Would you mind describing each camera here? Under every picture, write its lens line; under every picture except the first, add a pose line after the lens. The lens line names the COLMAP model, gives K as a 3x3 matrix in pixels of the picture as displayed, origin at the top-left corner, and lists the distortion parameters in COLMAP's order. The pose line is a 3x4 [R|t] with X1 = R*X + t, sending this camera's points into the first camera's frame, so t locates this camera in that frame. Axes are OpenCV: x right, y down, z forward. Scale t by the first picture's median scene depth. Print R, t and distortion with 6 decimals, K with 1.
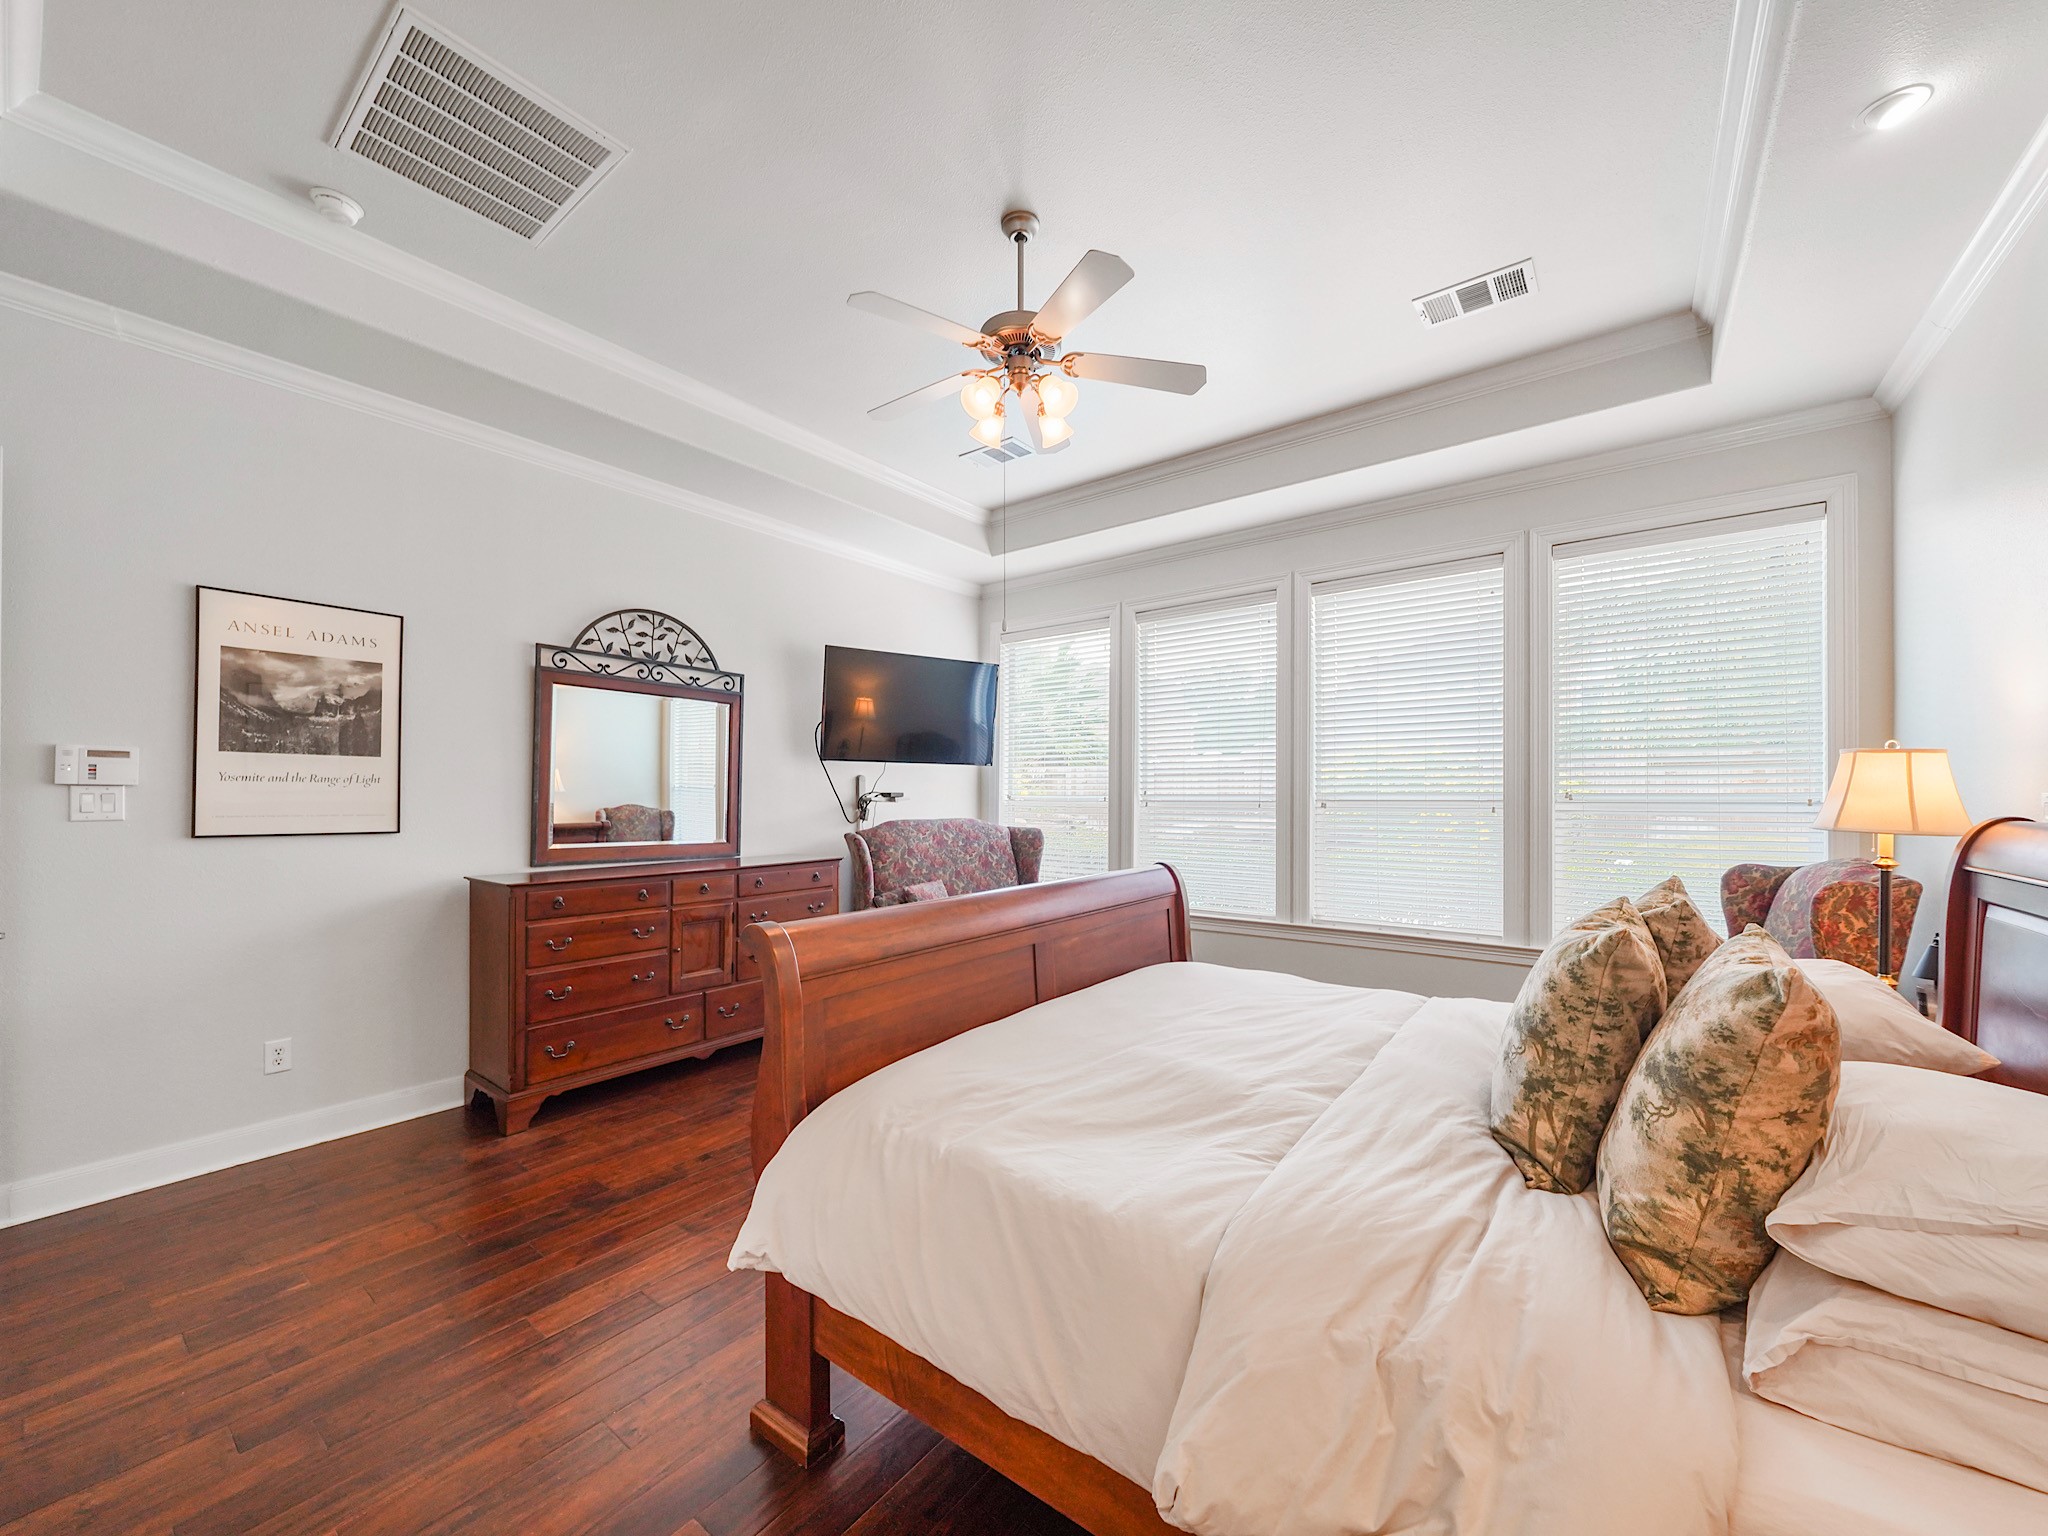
lens RADIAL K [[792.7, 0, 1022.7], [0, 792.7, 785.6], [0, 0, 1]] dist [-0.002536, -0.000917]
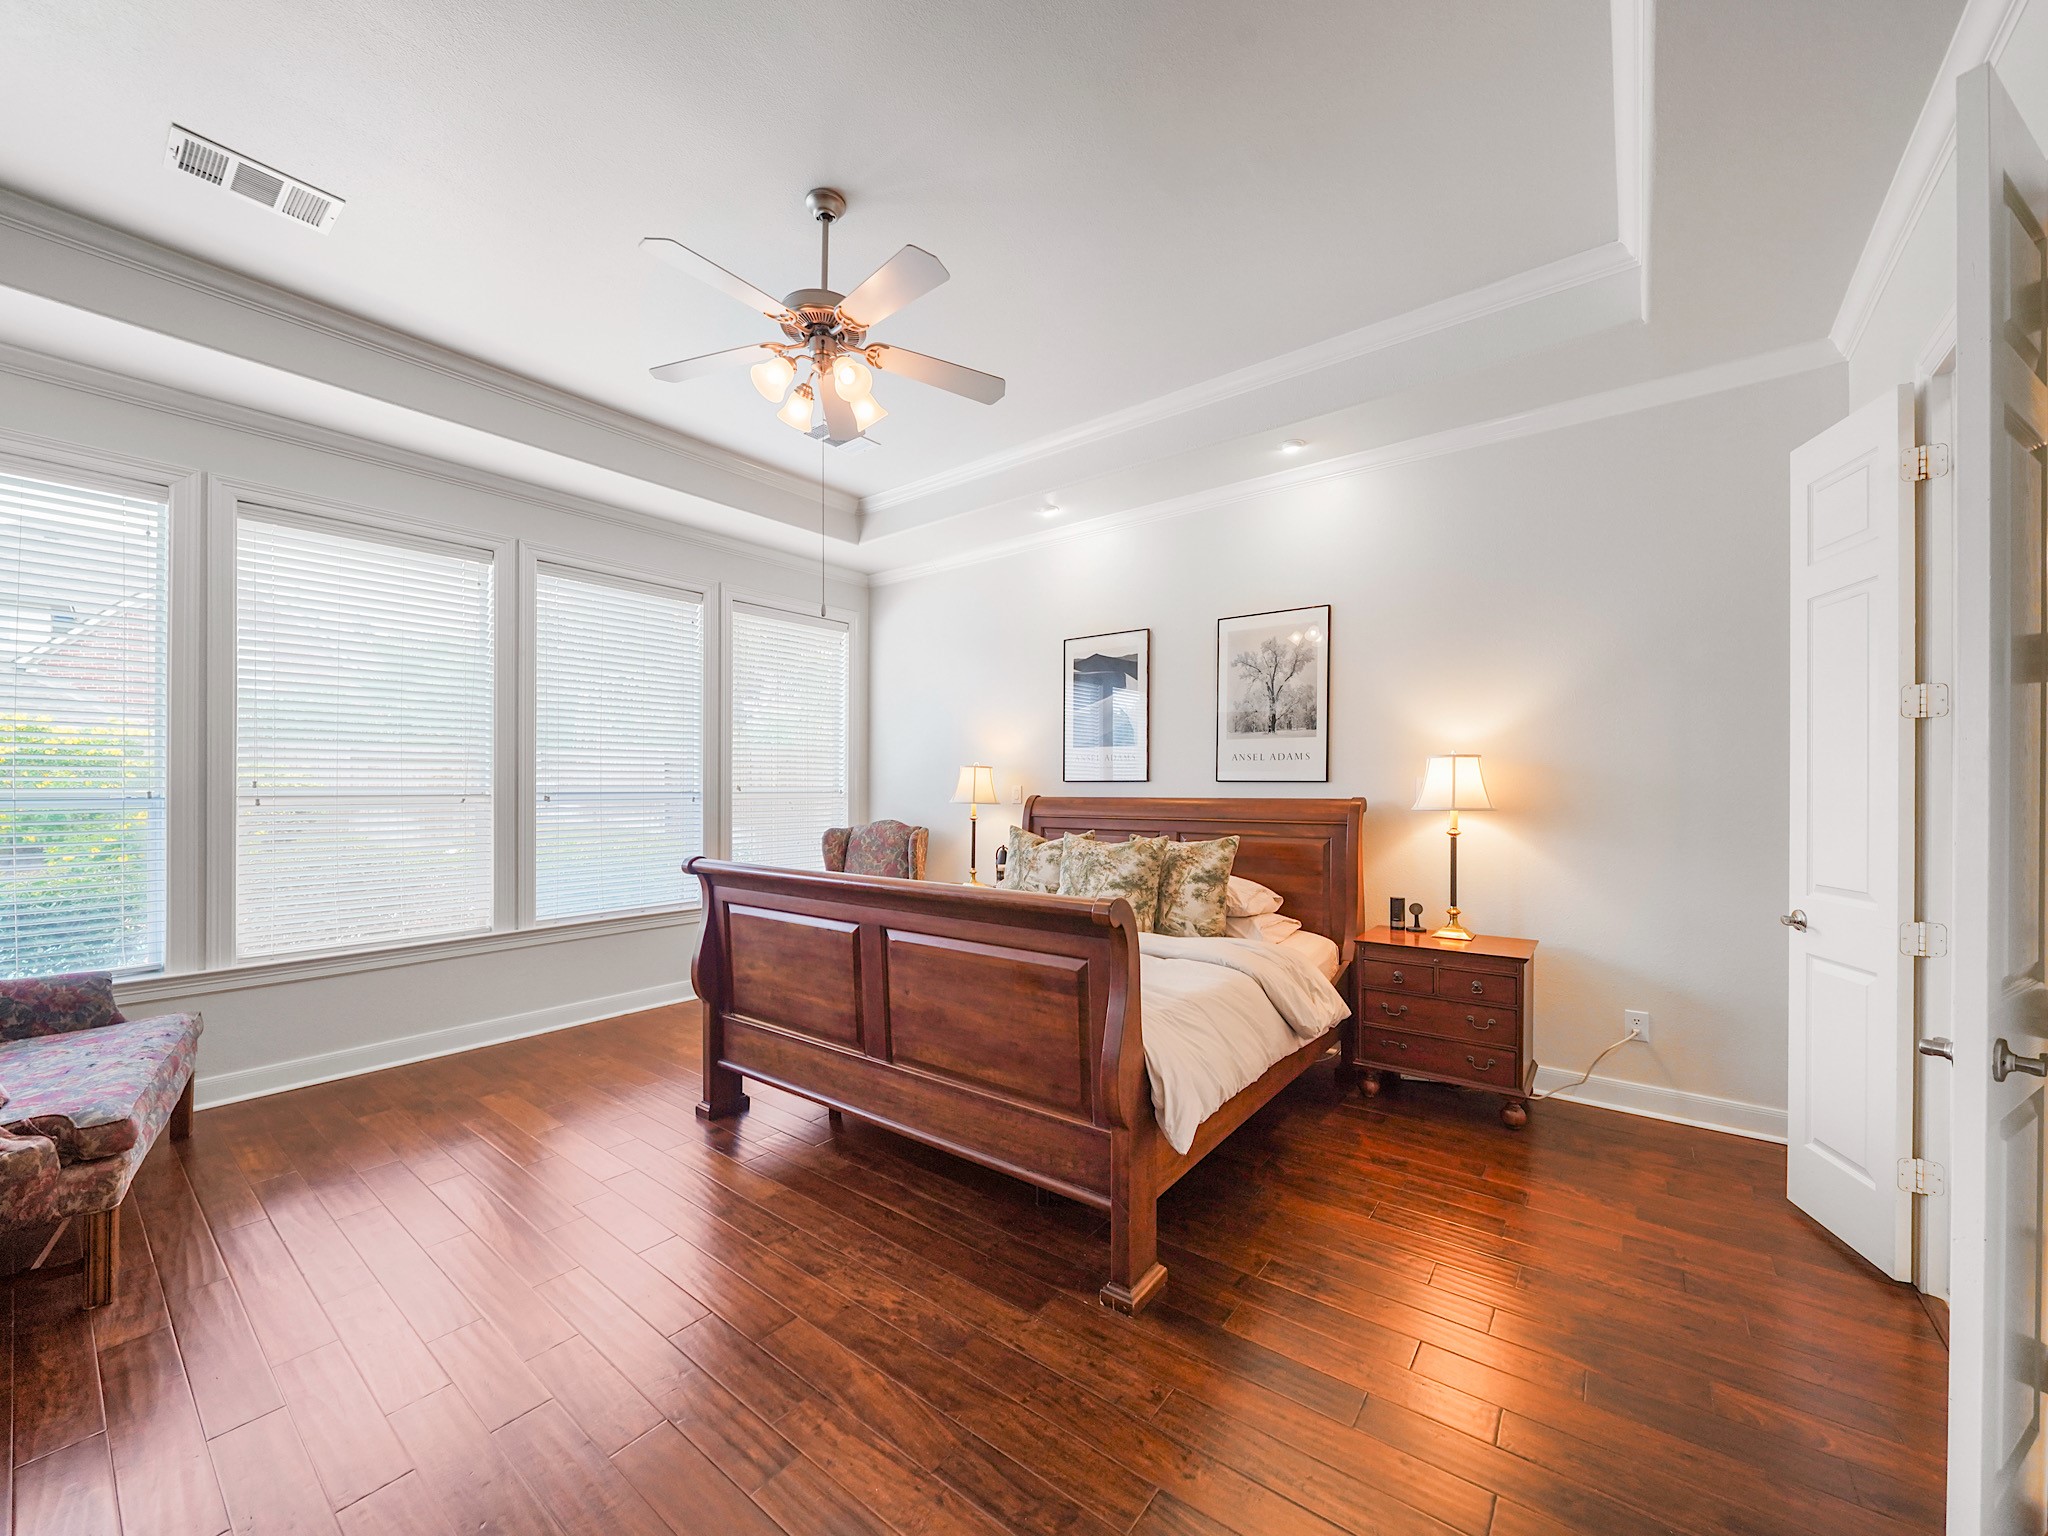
lens RADIAL K [[792.7, 0, 1022.7], [0, 792.7, 785.6], [0, 0, 1]] dist [-0.002536, -0.000917]
pose [[0.006681, 0.000221, 0.999978, -0.495821], [-0.008087, 0.999967, -0.000167, 0.004332], [-0.999945, -0.008086, 0.006683, 0.377735]]
